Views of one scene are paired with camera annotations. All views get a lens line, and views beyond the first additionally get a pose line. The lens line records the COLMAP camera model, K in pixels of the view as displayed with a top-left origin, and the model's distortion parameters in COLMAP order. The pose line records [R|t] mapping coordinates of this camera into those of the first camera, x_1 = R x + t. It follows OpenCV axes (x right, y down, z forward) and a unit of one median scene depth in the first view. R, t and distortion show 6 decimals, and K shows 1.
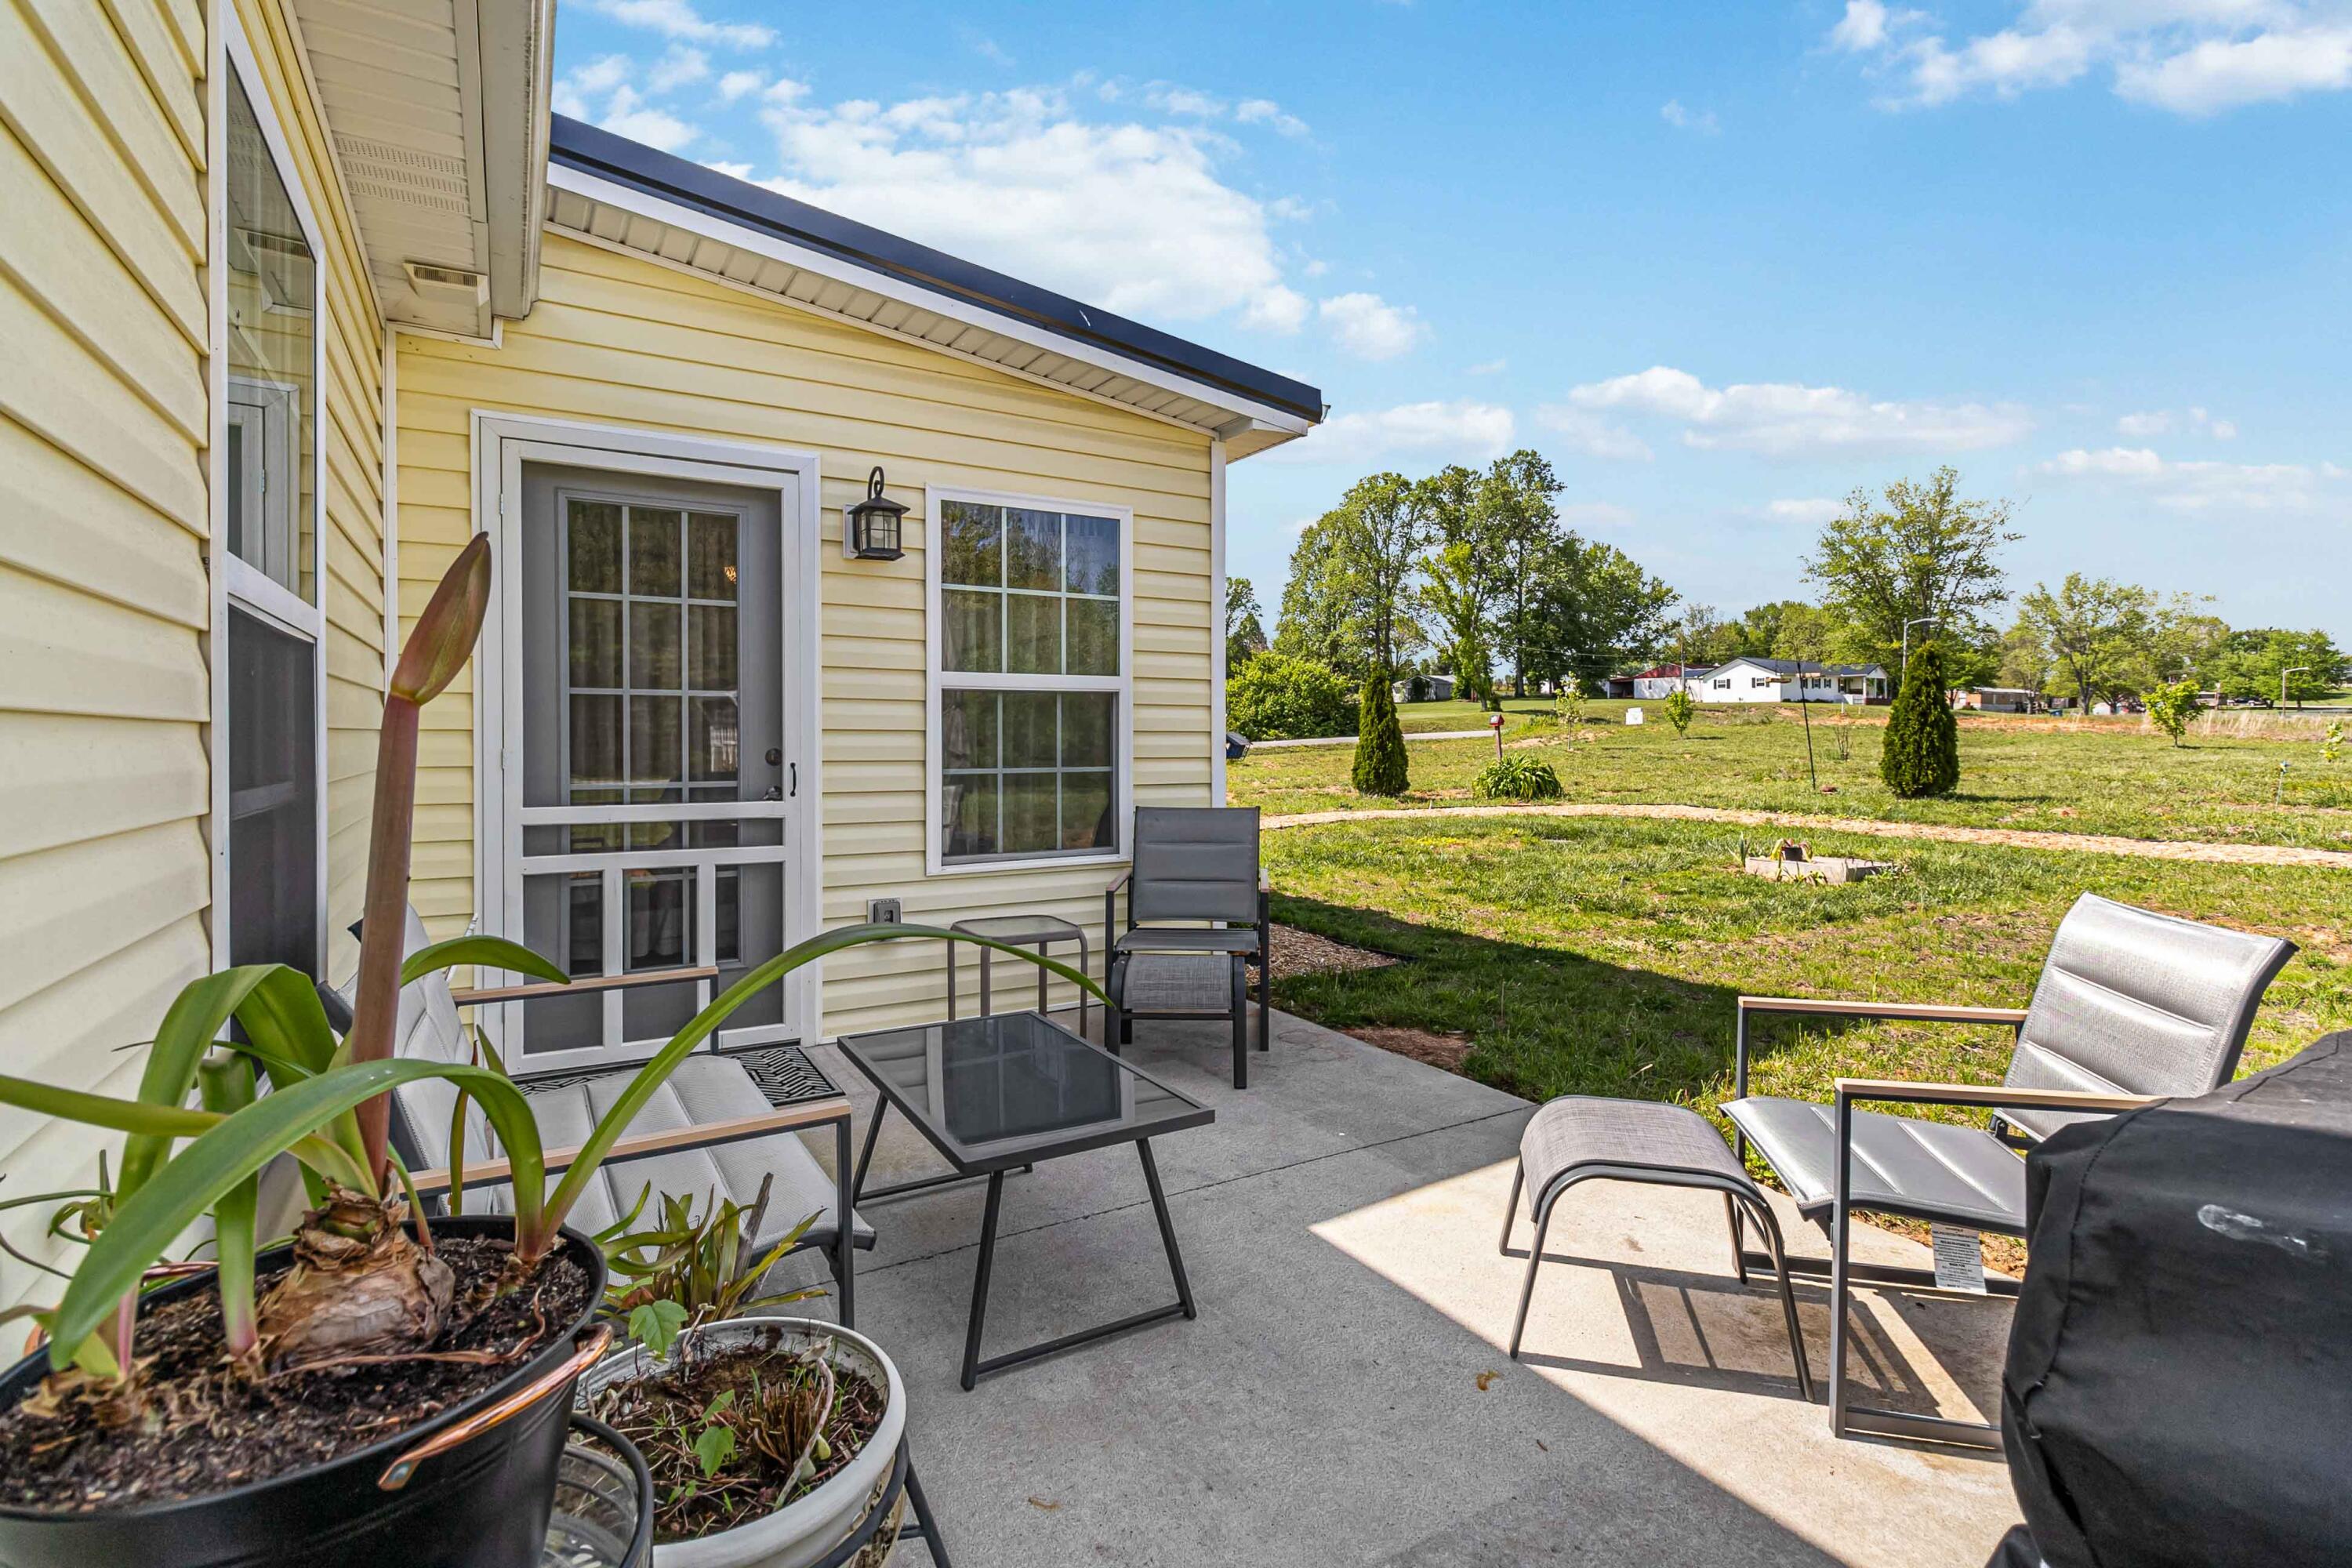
lens RADIAL K [[1096.3, 0, 1182.9], [0, 1096.3, 735.2], [0, 0, 1]] dist [0.000331, 0.000225]
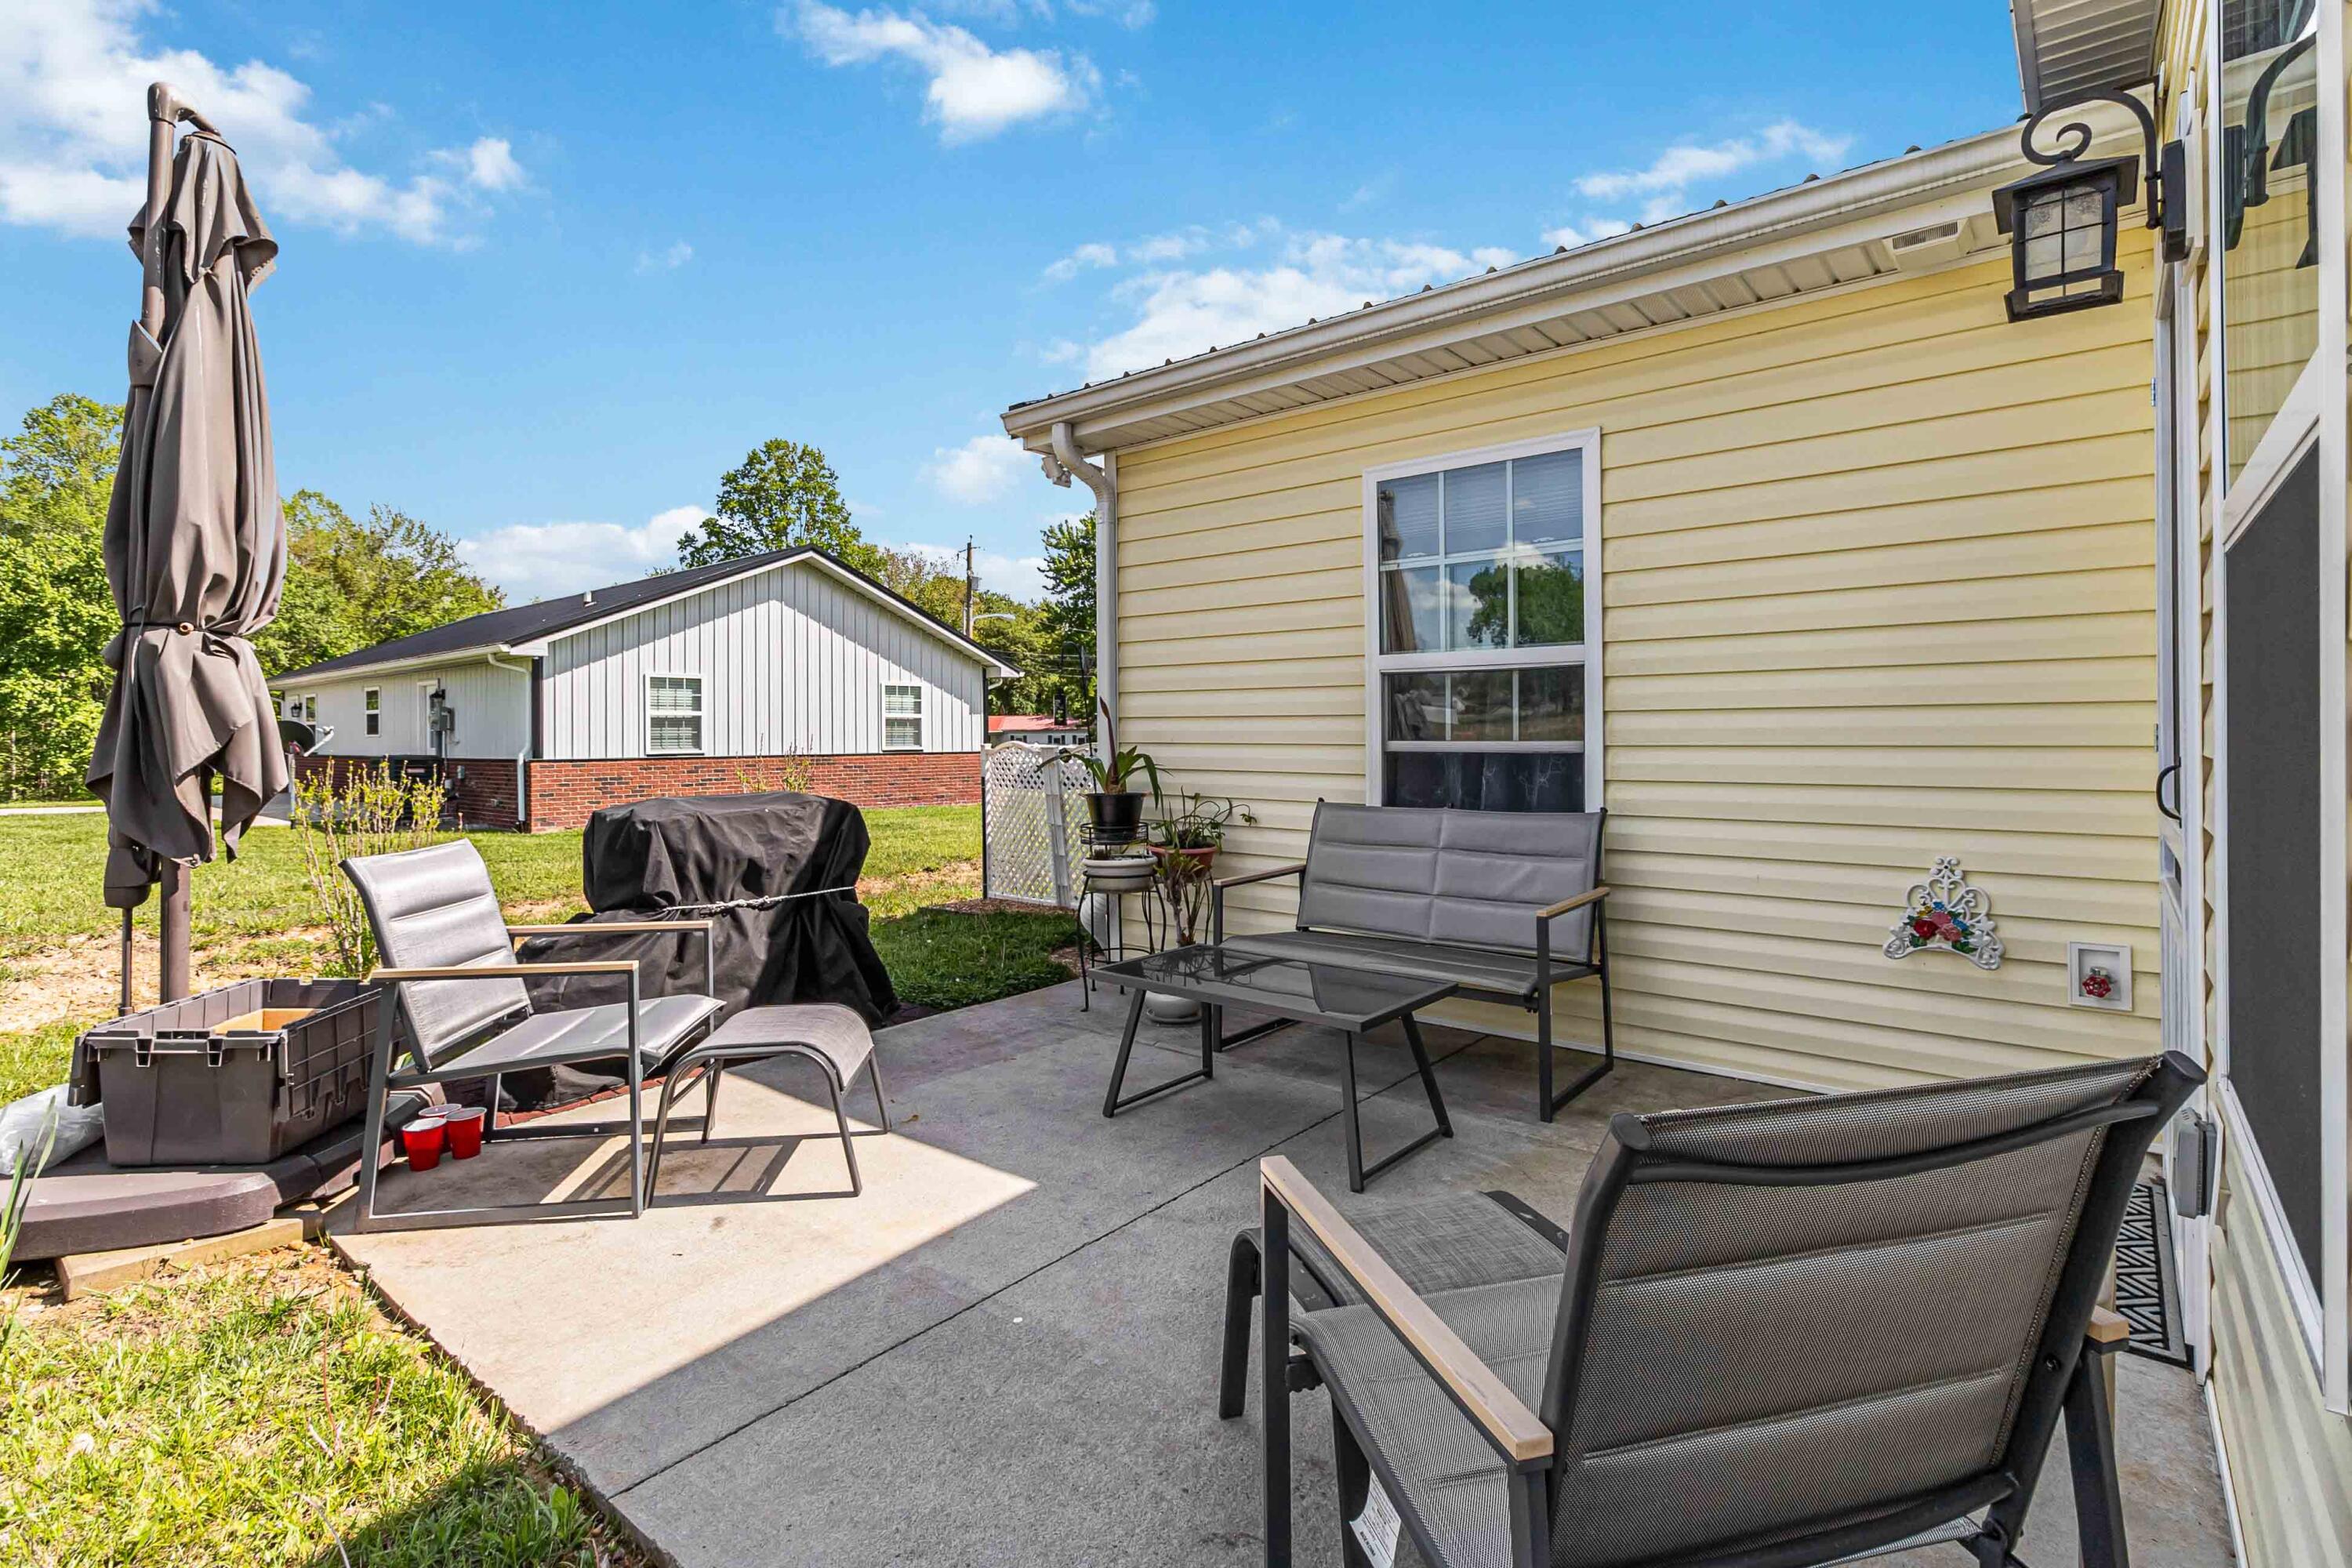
lens RADIAL K [[1096.3, 0, 1182.9], [0, 1096.3, 735.2], [0, 0, 1]] dist [0.000331, 0.000225]
pose [[-0.944803, 0.003663, -0.327619, 0.360196], [0.003377, 0.999993, 0.001443, 0.018240], [0.327622, 0.000257, -0.944809, 2.241980]]
